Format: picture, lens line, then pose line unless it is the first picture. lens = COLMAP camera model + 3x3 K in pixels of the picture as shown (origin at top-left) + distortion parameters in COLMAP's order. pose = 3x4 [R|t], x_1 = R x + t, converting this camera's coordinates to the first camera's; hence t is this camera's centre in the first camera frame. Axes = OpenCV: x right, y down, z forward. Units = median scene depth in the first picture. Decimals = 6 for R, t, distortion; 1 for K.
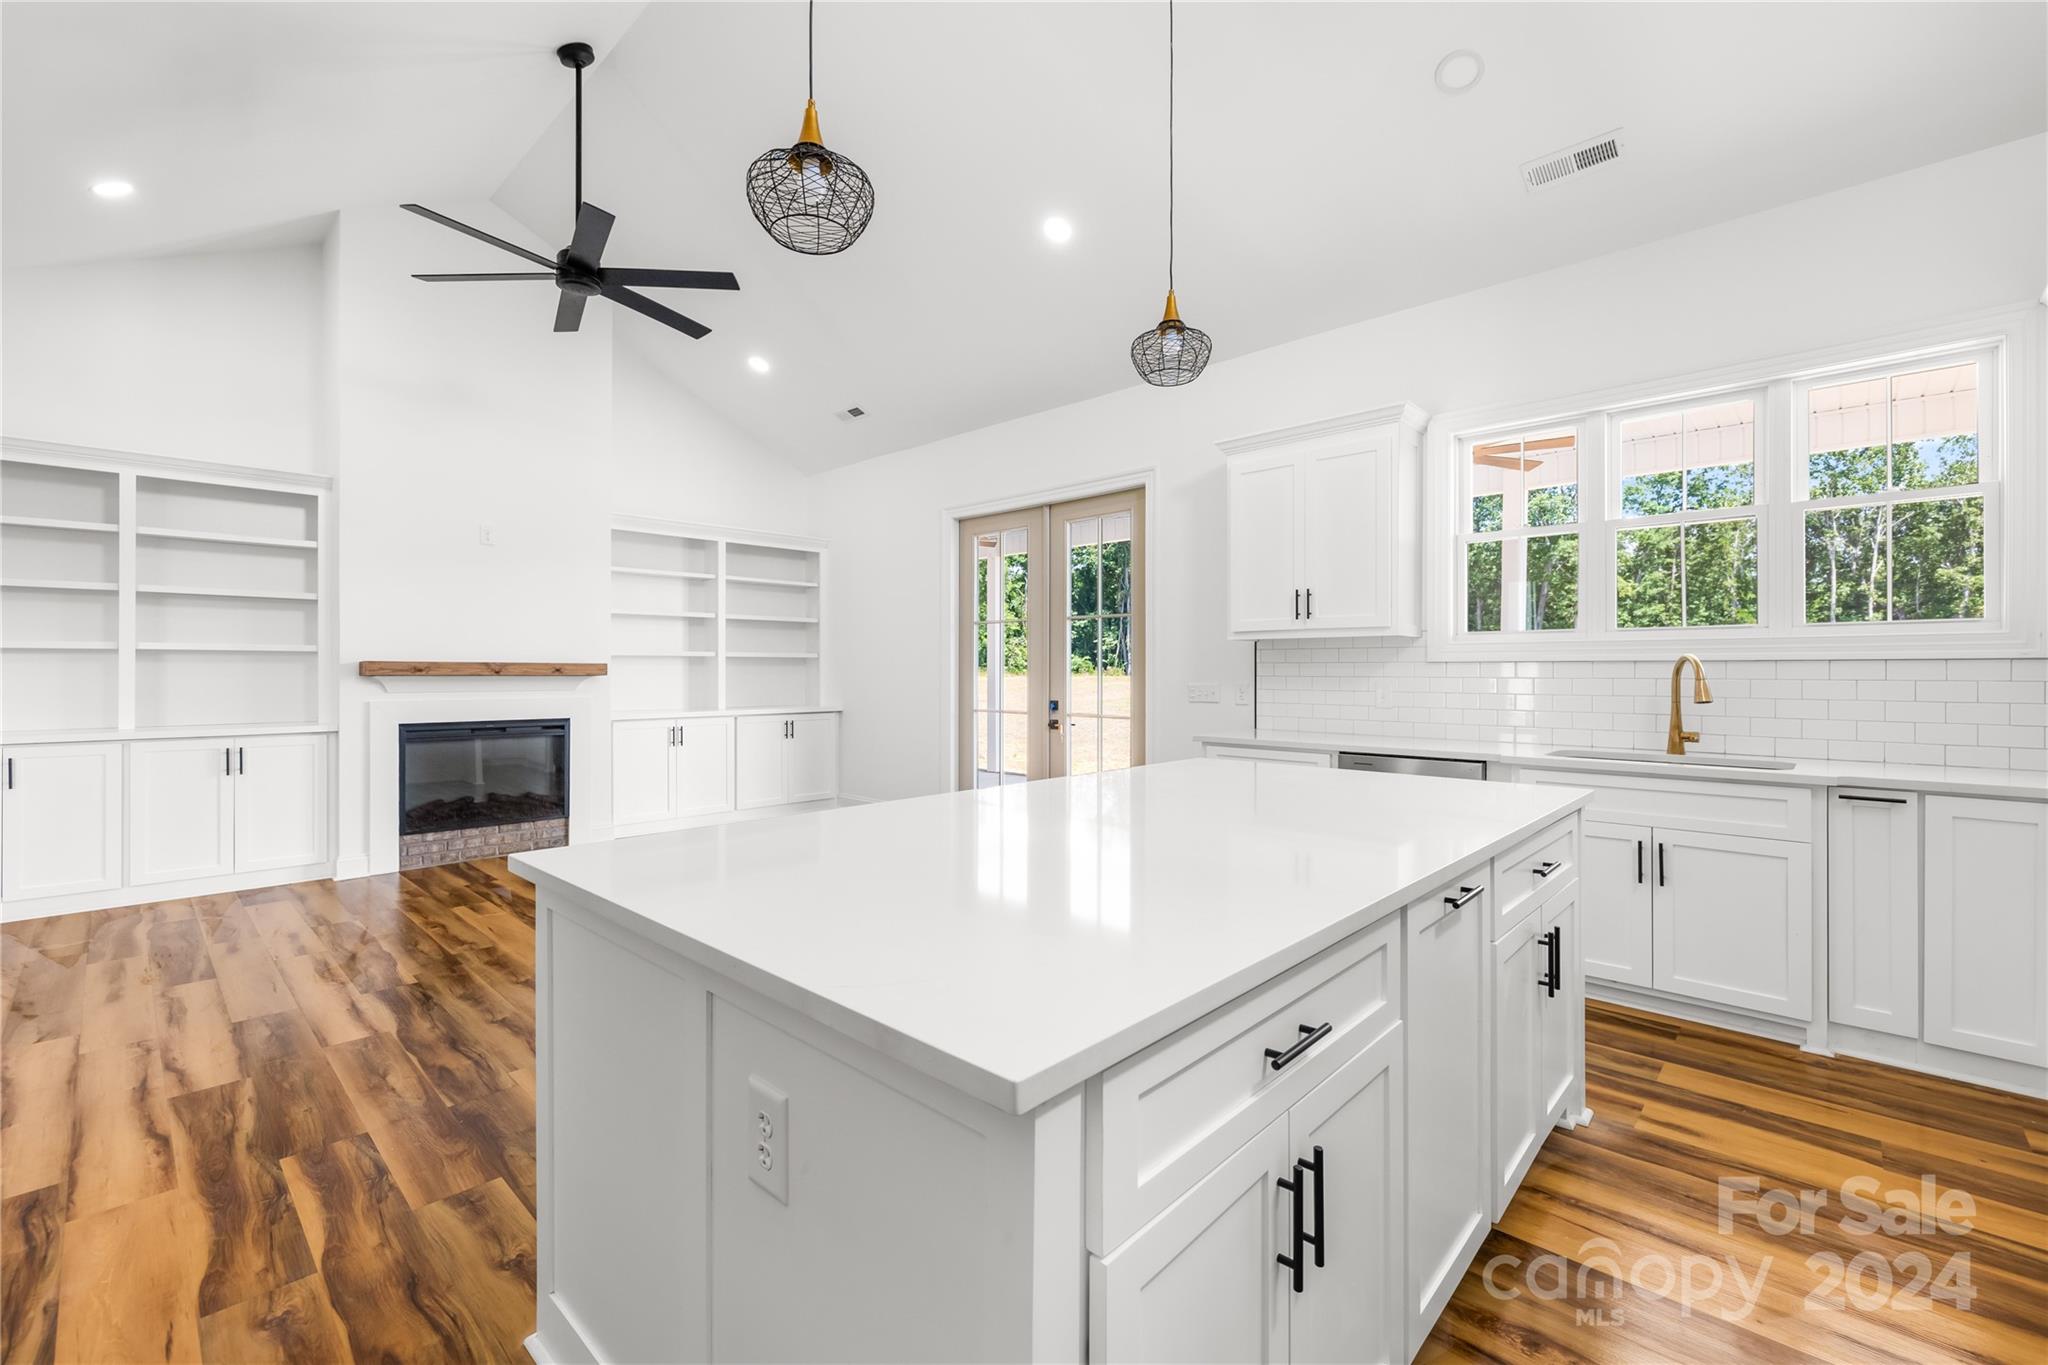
lens RADIAL K [[859.1, 0, 1018.7], [0, 859.1, 673.6], [0, 0, 1]] dist [0.002075, 0.000258]
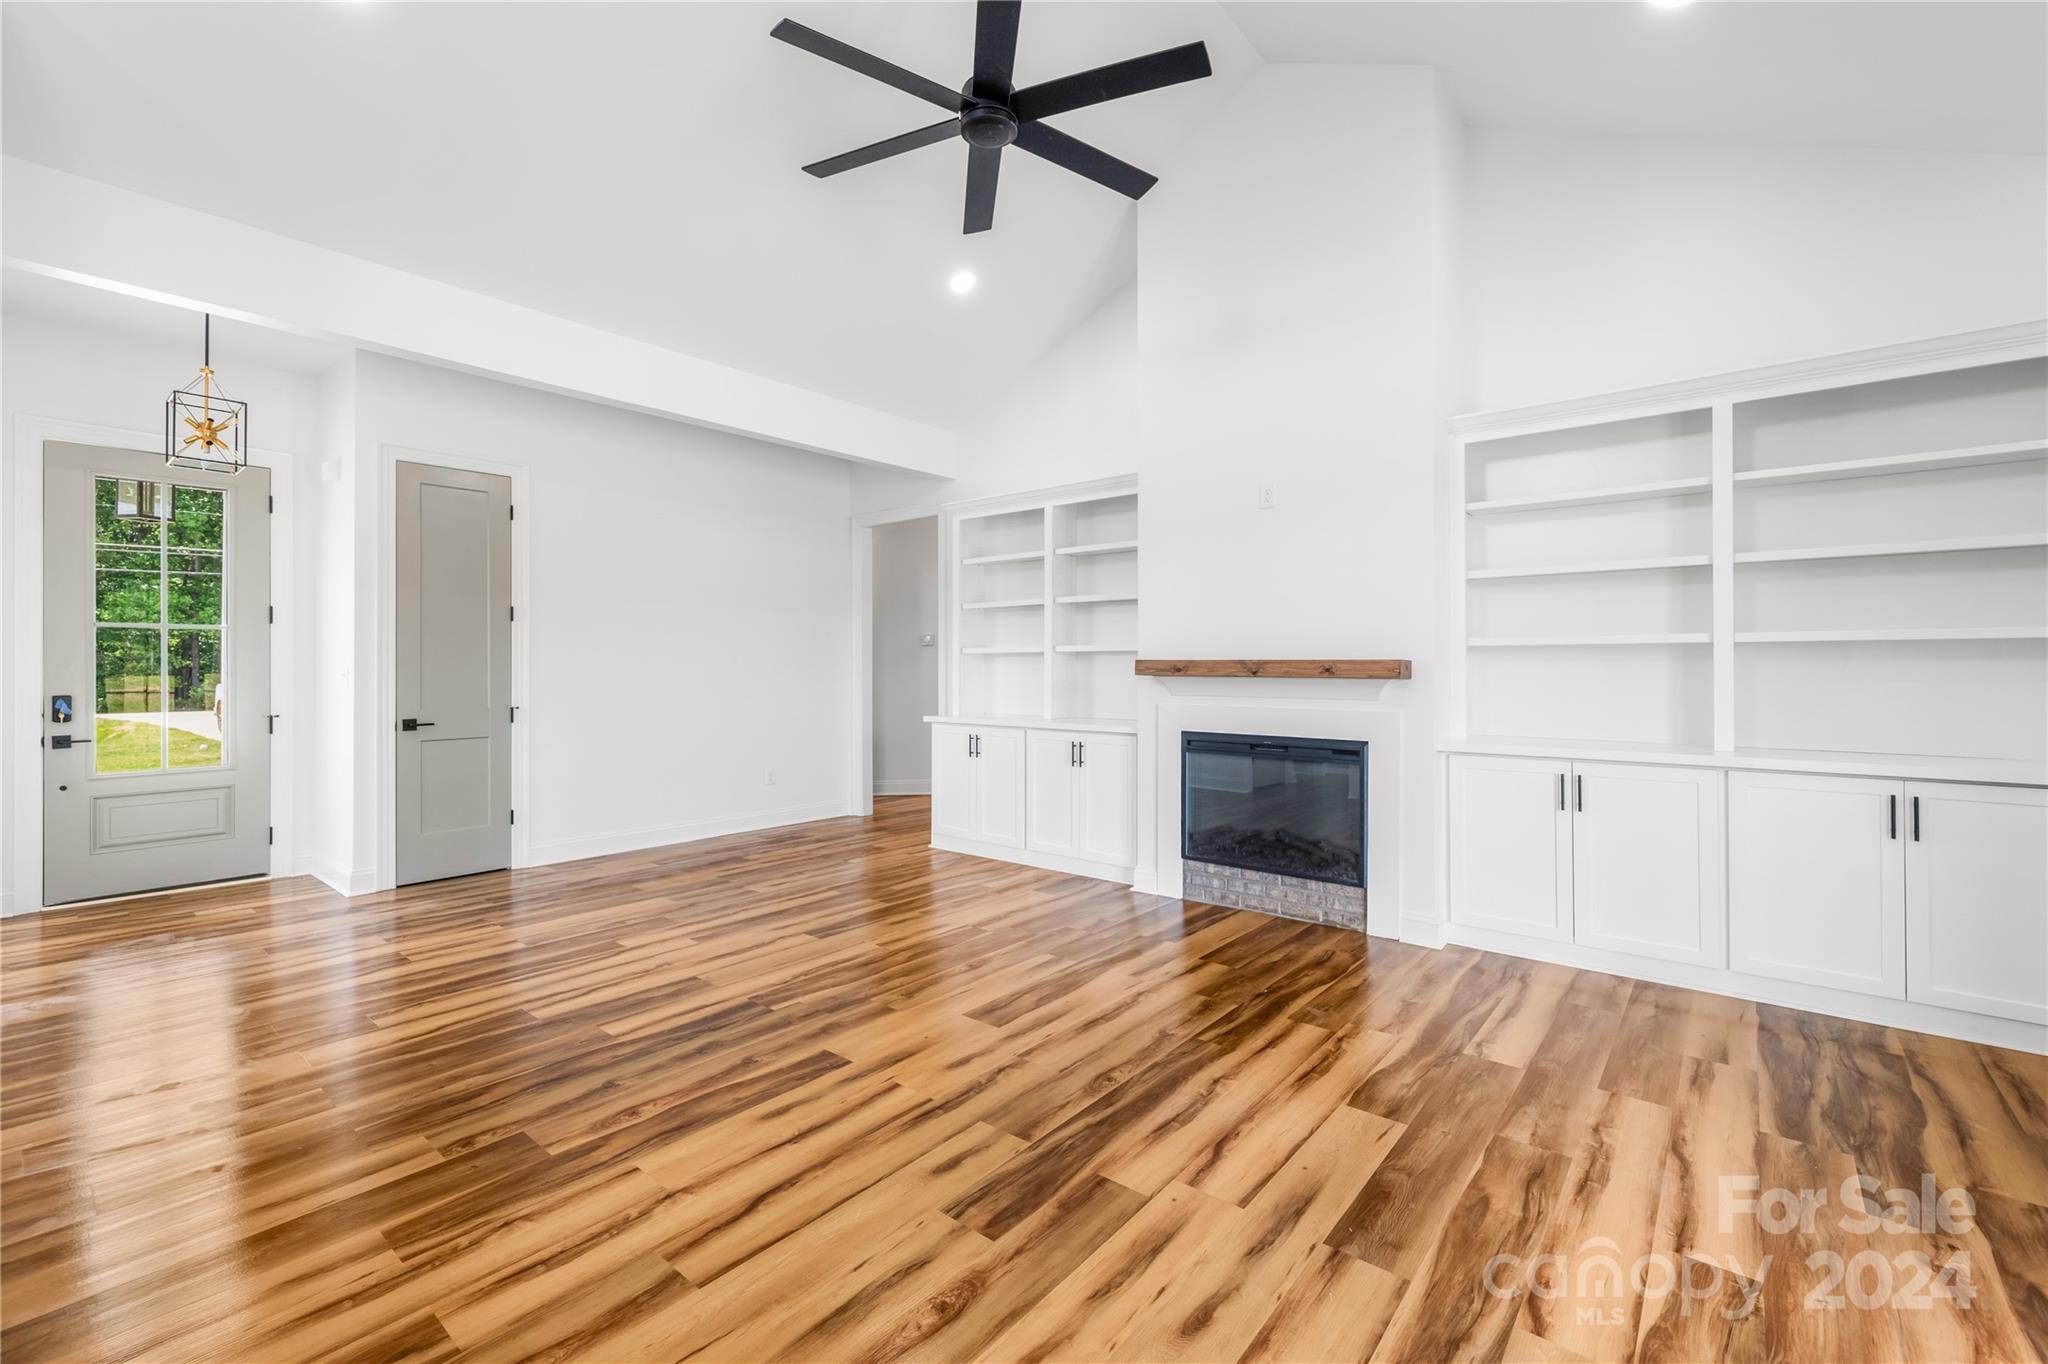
lens RADIAL K [[877.3, 0, 1017.9], [0, 877.3, 660.1], [0, 0, 1]] dist [0.000665, -0.000038]
pose [[0.062300, -0.010047, -0.998007, 0.188753], [-0.003834, 0.999940, -0.010305, -0.004596], [0.998050, 0.004469, 0.062257, 0.886656]]
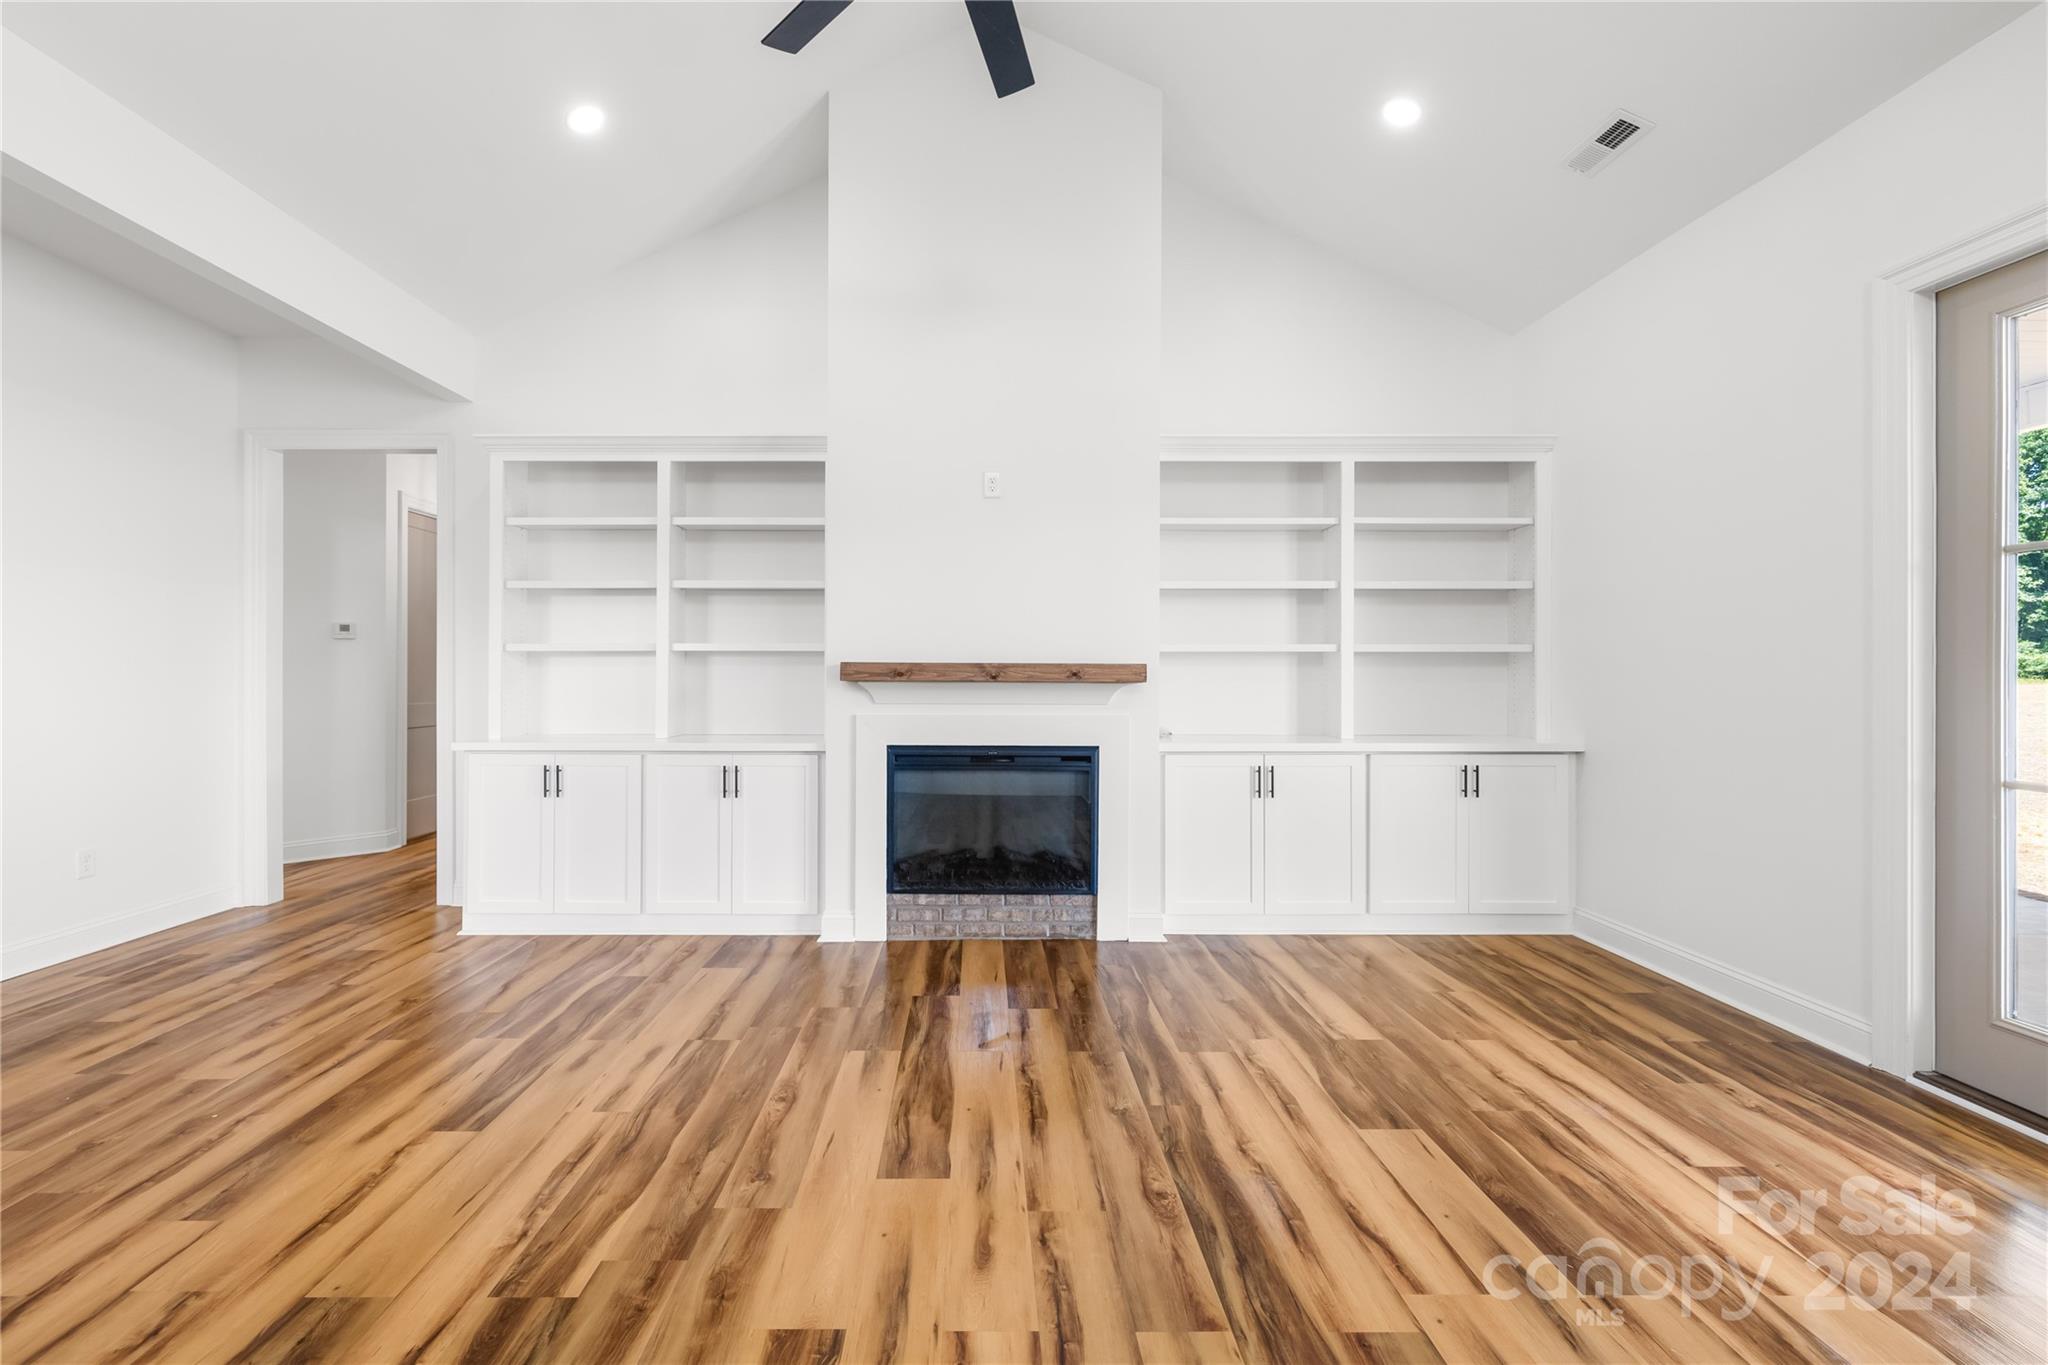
lens RADIAL K [[874.2, 0, 982.5], [0, 874.2, 669.8], [0, 0, 1]] dist [-0.001759, 0.000274]
pose [[0.691753, -0.002117, -0.722131, -0.122727], [-0.003409, 0.999975, -0.006198, -0.003909], [0.722126, 0.006749, 0.691728, 0.603295]]
